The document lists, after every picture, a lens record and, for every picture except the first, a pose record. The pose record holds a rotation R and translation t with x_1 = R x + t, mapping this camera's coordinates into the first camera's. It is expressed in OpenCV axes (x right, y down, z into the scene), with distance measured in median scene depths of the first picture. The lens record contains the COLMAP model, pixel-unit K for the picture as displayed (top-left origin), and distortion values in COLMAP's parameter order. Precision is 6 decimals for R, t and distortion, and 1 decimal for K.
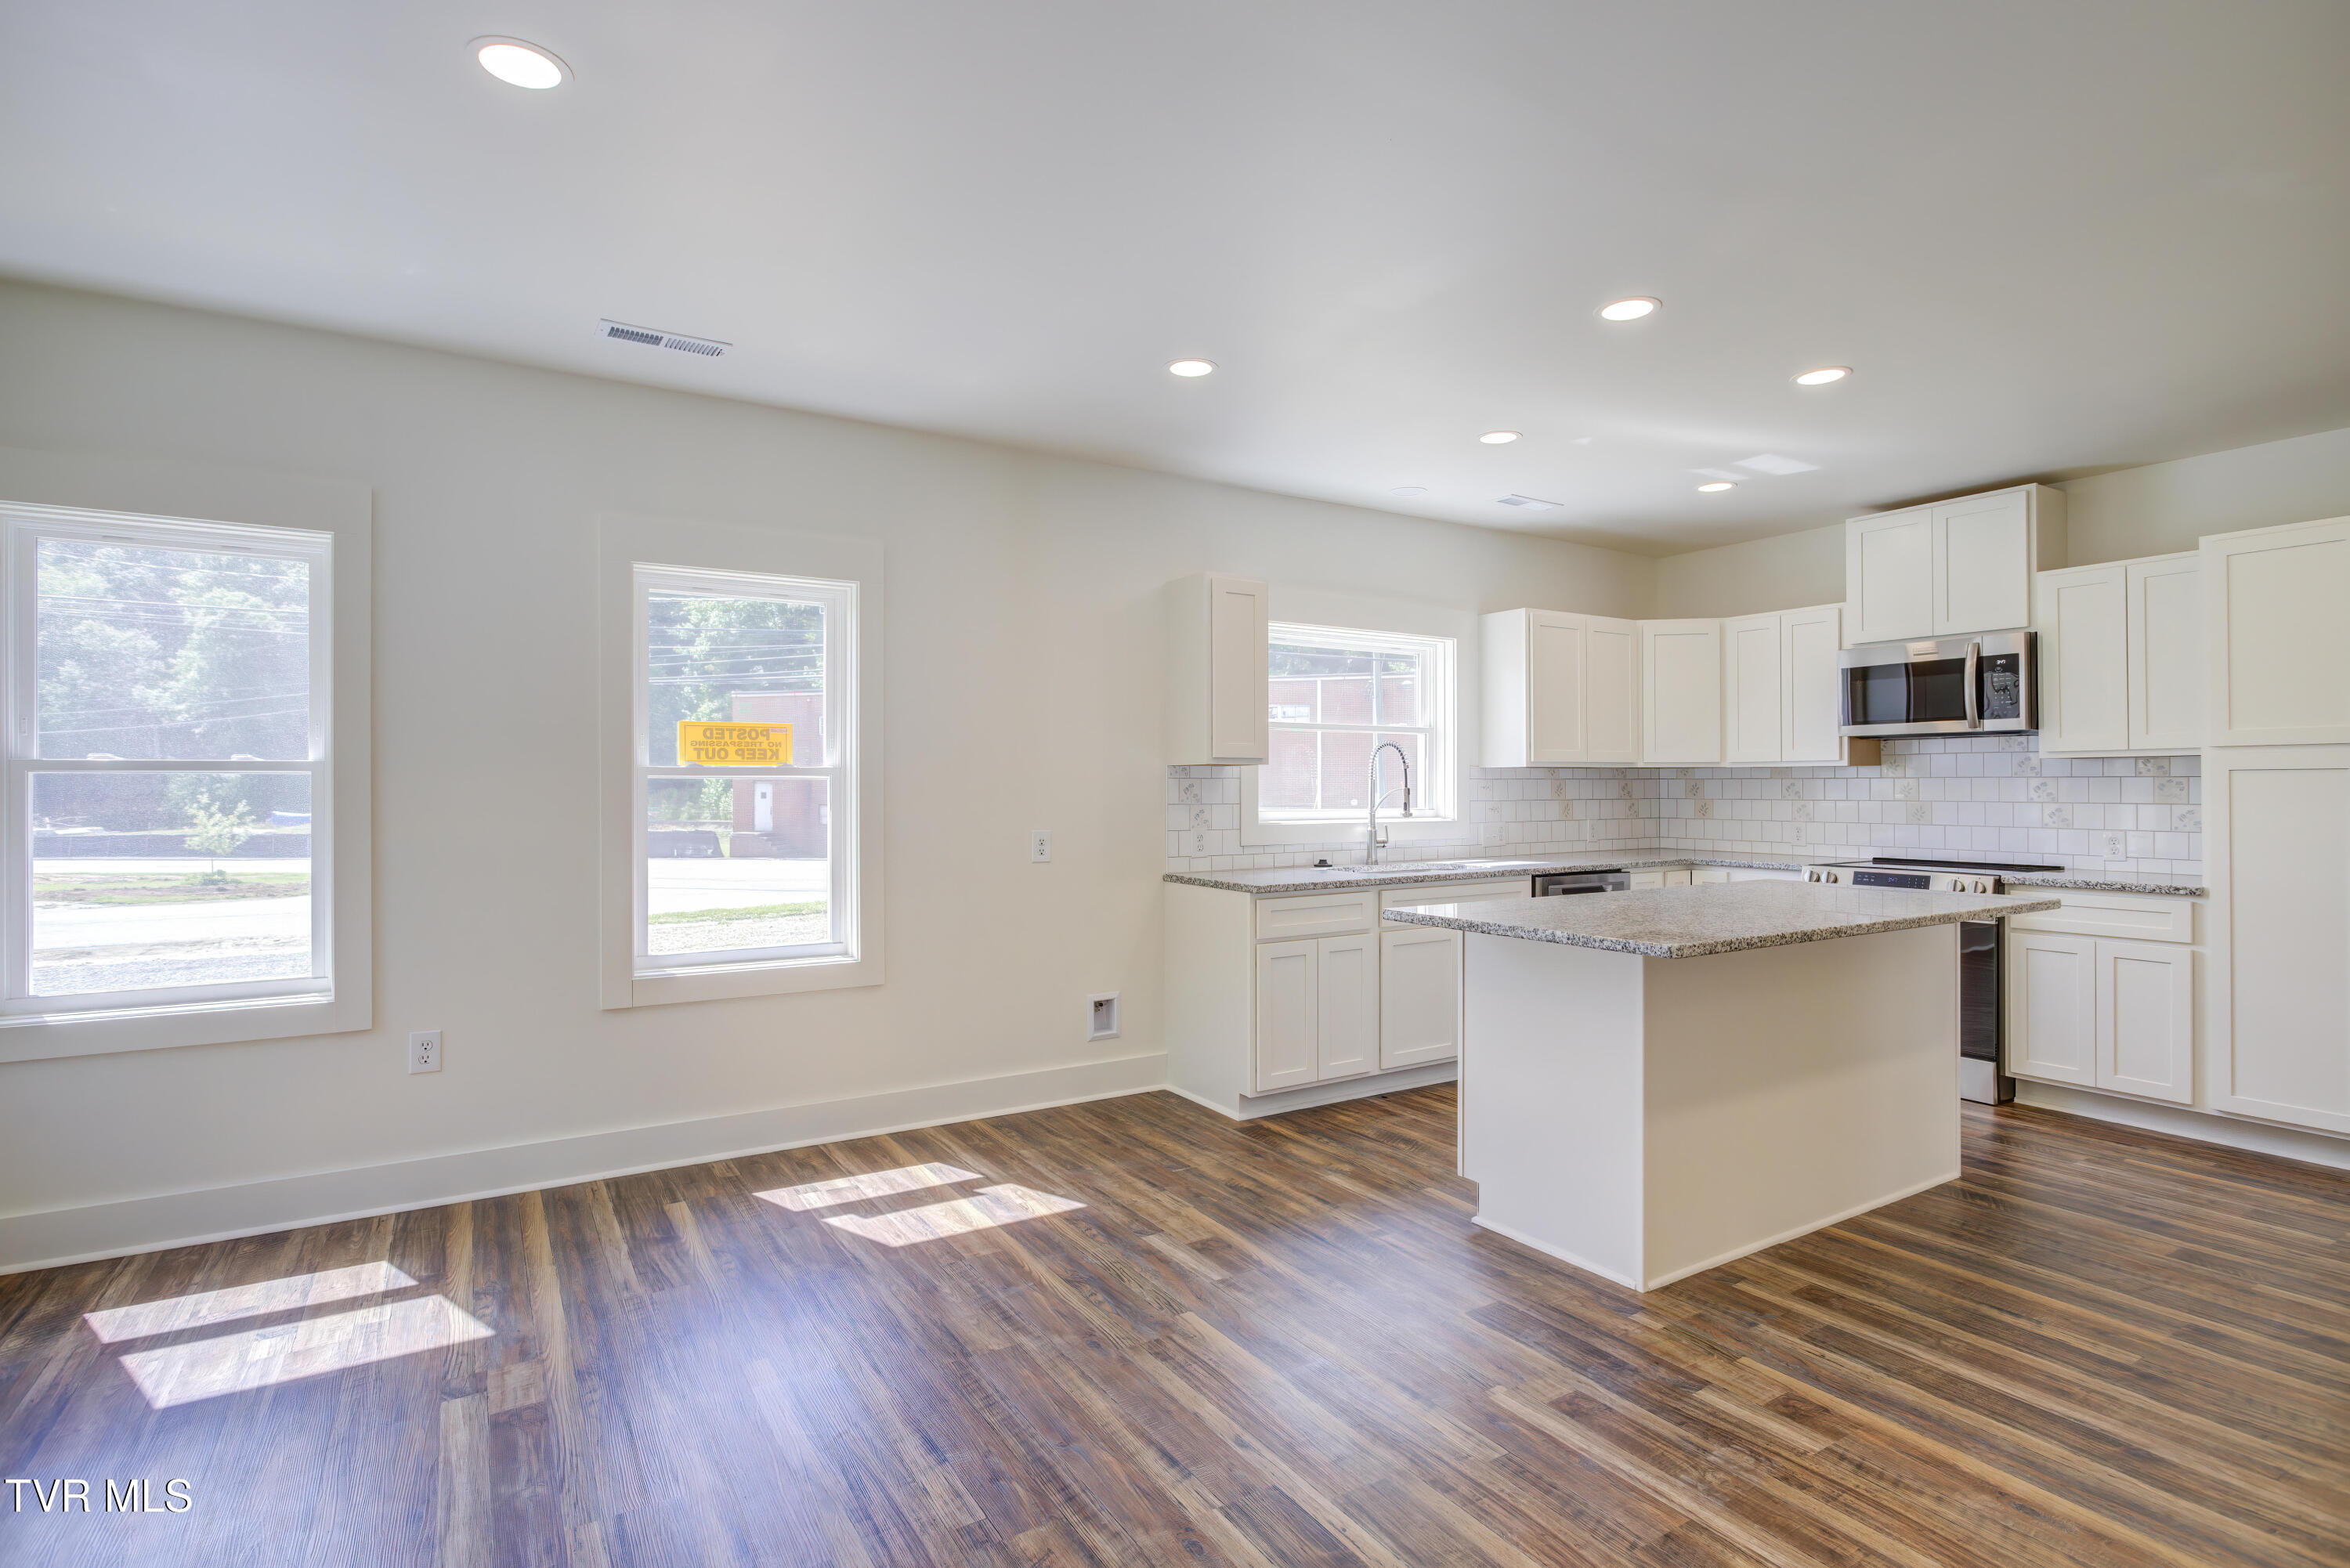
lens RADIAL K [[1156.5, 0, 1179.7], [0, 1156.5, 783.8], [0, 0, 1]] dist [-0.001831, 0.000715]
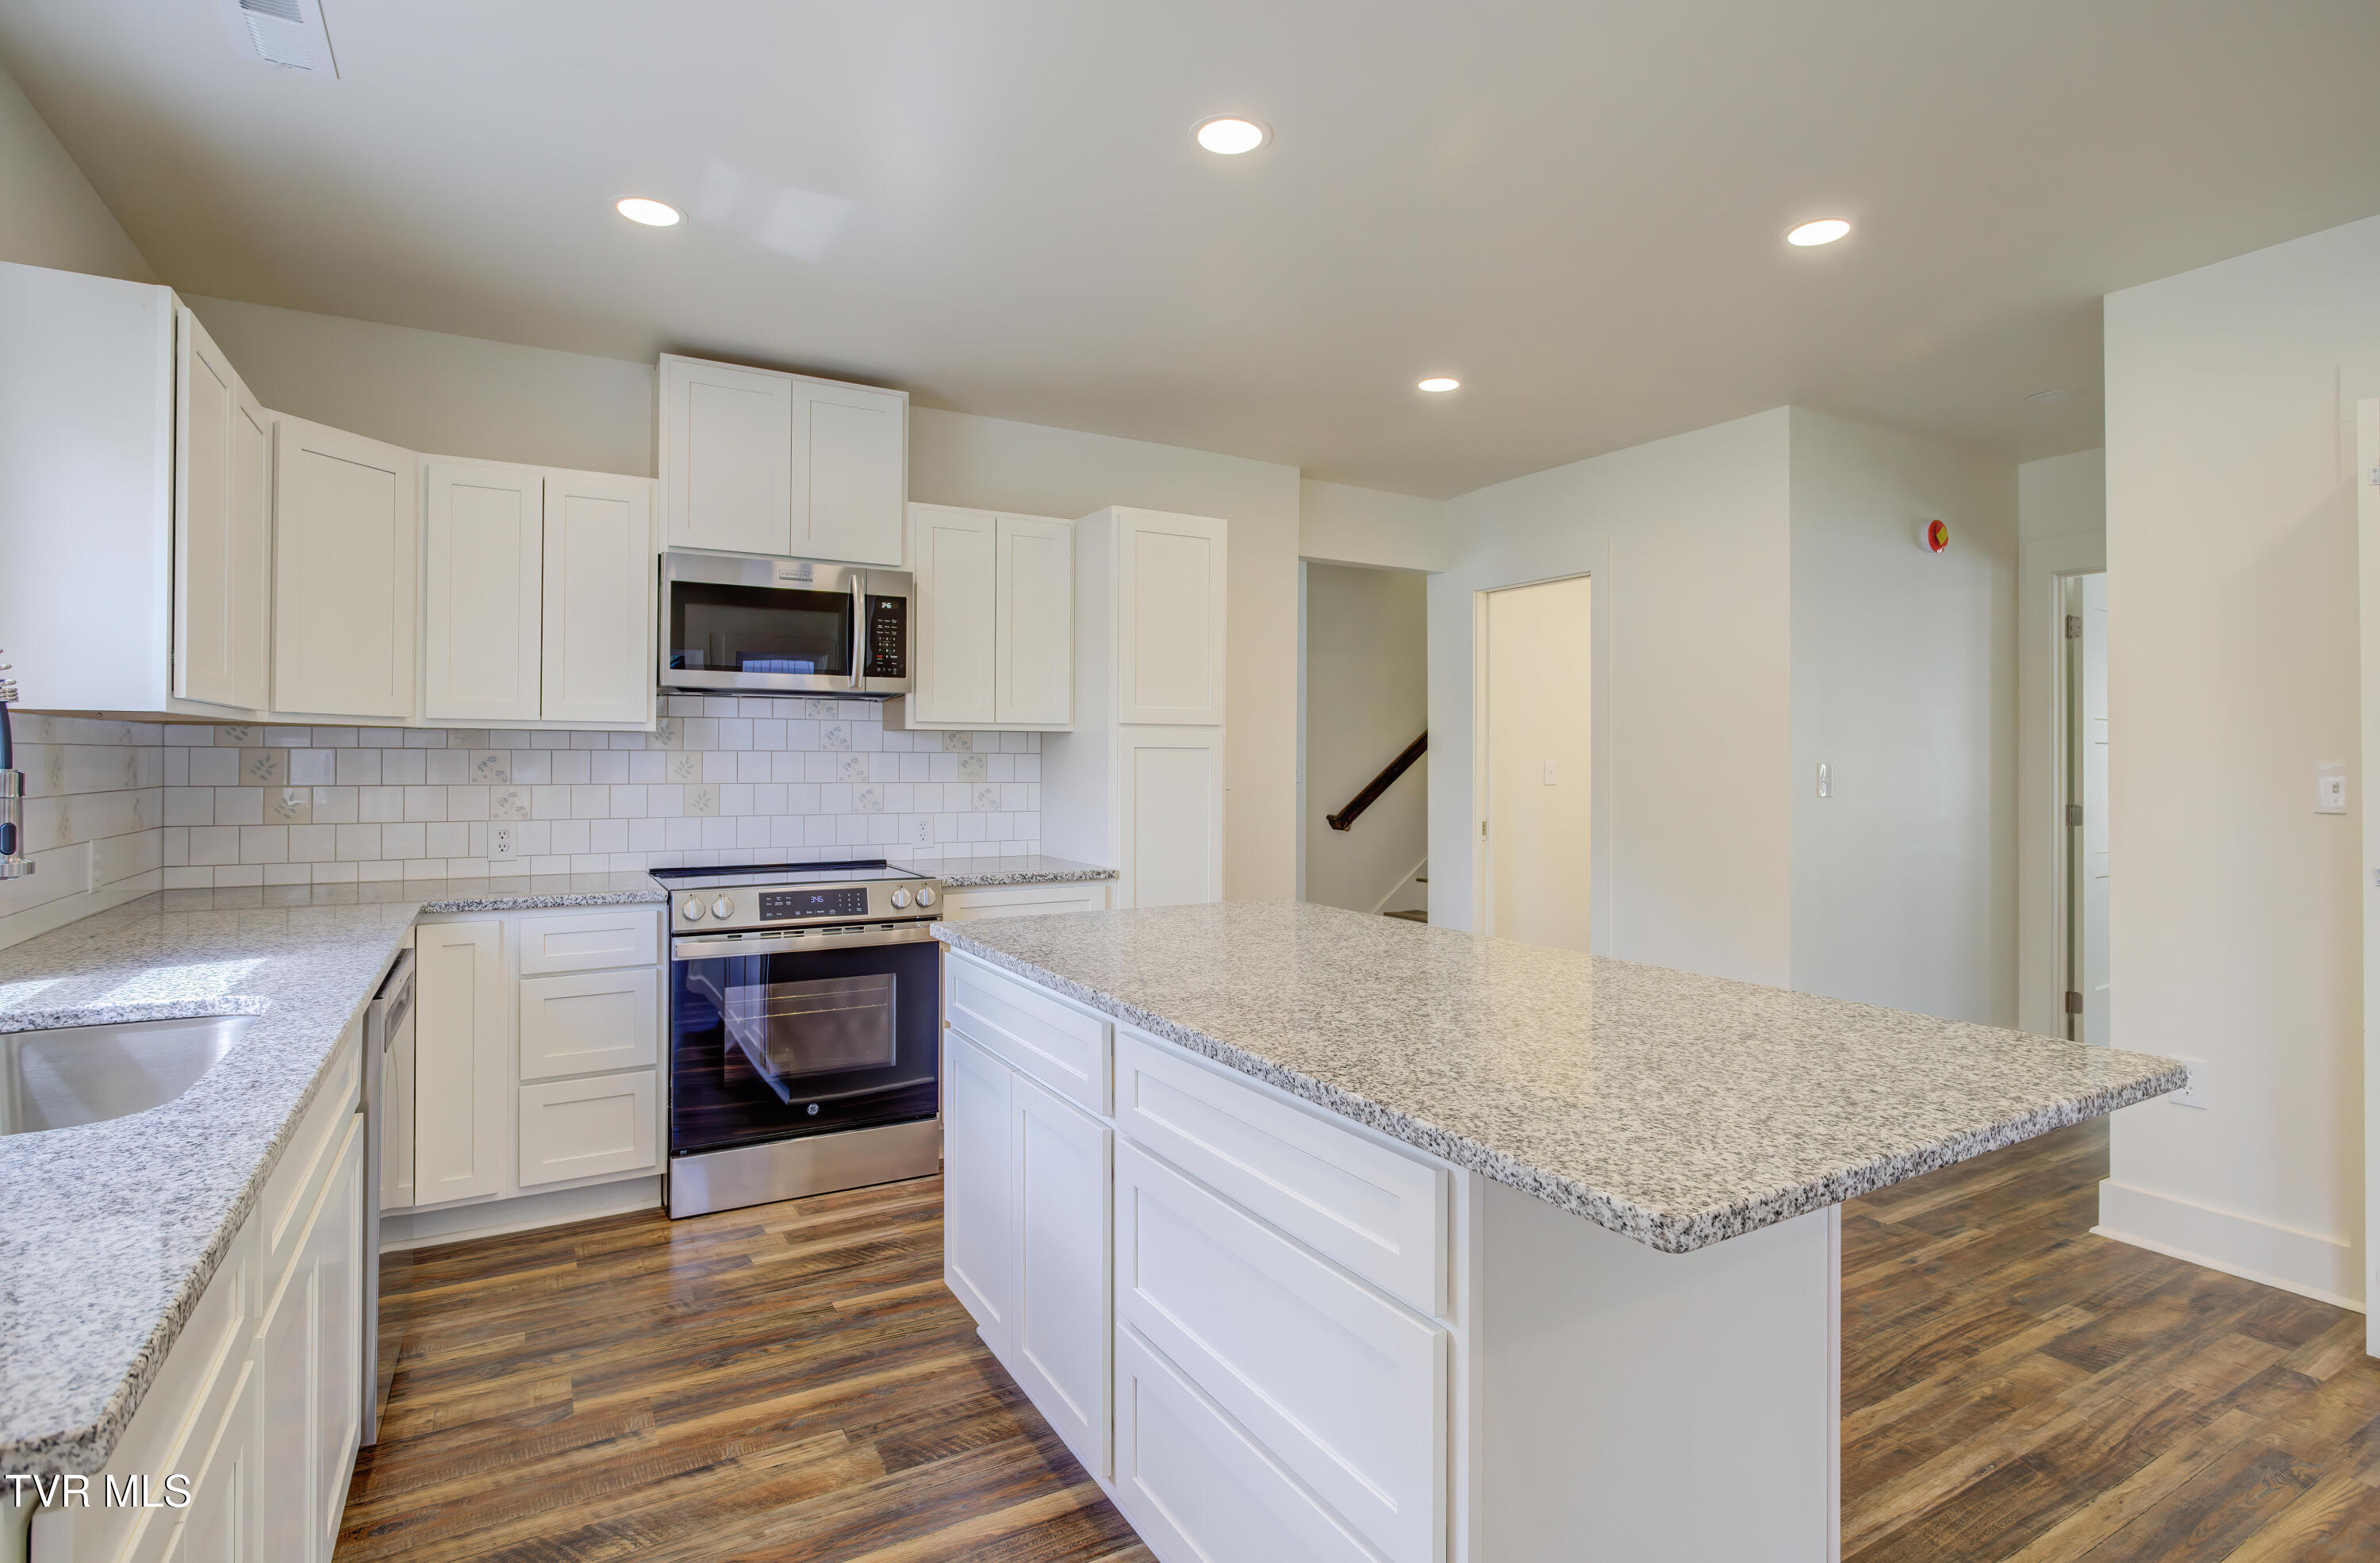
lens RADIAL K [[1171.4, 0, 1186.8], [0, 1171.4, 757.8], [0, 0, 1]] dist [-0.001831, 0.000715]
pose [[0.037155, 0.007259, 0.999283, -0.073271], [-0.004271, 0.999966, -0.007105, 0.003174], [-0.999300, -0.004004, 0.037185, 0.734470]]
